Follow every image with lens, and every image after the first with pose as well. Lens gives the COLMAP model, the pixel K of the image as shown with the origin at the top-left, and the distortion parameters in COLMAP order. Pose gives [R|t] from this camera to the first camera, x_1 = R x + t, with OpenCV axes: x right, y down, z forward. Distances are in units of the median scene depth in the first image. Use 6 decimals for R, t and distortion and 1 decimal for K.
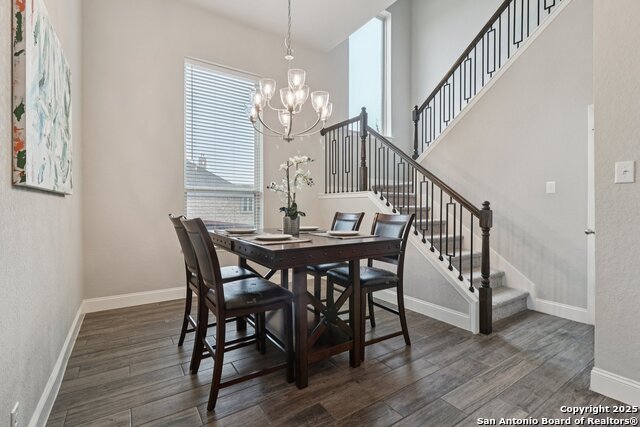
lens RADIAL K [[292.2, 0, 320.6], [0, 292.2, 208.9], [0, 0, 1]] dist [0.000437, -0.000025]
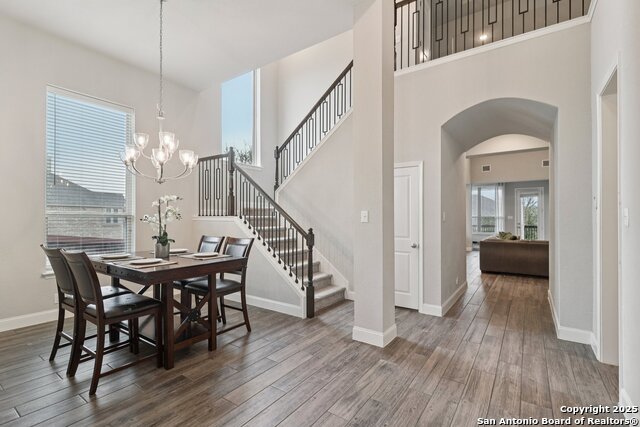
lens RADIAL K [[295.4, 0, 319.1], [0, 295.4, 215.7], [0, 0, 1]] dist [0.003017, 0.000220]
pose [[0.932196, 0.002284, 0.361947, 0.070138], [0.000206, 0.999977, -0.006843, -0.085495], [-0.361954, 0.006454, 0.932174, -0.448814]]
